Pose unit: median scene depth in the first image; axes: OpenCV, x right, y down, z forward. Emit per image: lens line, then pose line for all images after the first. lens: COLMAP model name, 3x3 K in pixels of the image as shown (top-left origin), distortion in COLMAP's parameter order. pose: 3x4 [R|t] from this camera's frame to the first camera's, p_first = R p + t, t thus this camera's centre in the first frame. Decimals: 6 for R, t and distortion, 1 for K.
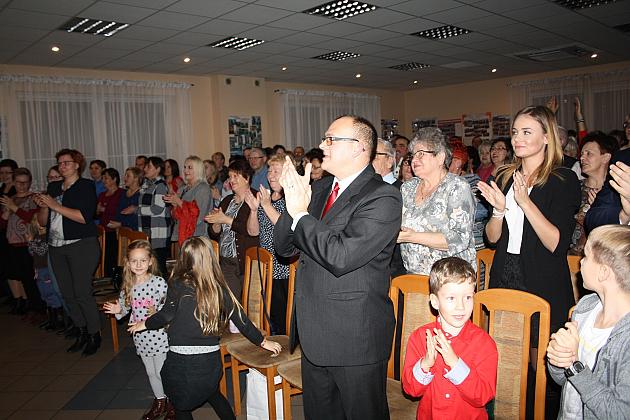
lens RADIAL K [[533.3, 0, 315.0], [0, 533.3, 210.0], [0, 0, 1]] dist [-0.150182, 0.119195]
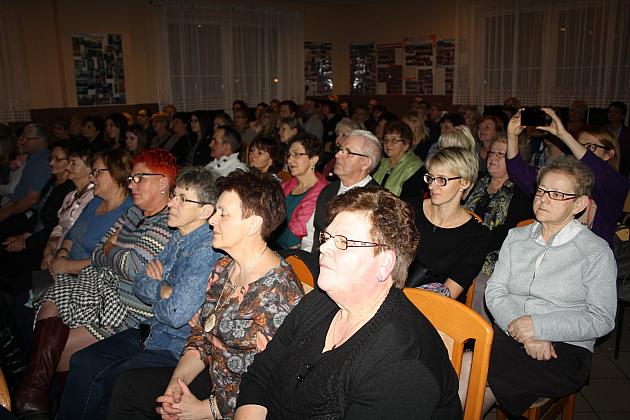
lens RADIAL K [[551.5, 0, 315.0], [0, 551.5, 210.0], [0, 0, 1]] dist [-0.156264, 0.140590]
pose [[0.998953, 0.035485, -0.028874, 0.232222], [-0.031681, 0.991905, 0.122964, -0.023578], [0.033004, -0.121920, 0.991991, 0.186834]]
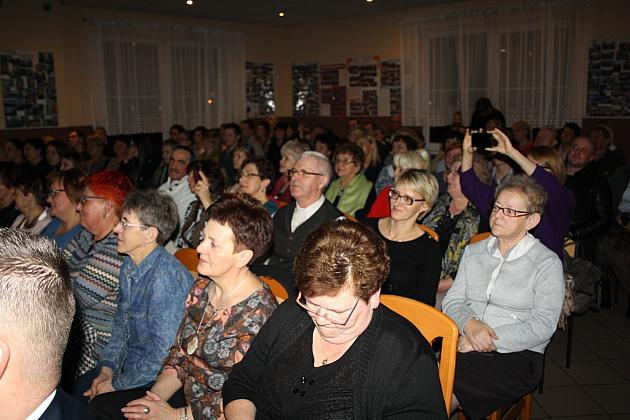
lens RADIAL K [[573.6, 0, 315.7], [0, 573.6, 206.3], [0, 0, 1]] dist [-0.148001, 0.123240]
pose [[0.996888, 0.018317, 0.076669, 0.223479], [-0.023617, 0.997351, 0.068801, -0.022618], [-0.075205, -0.070398, 0.994680, 0.180690]]
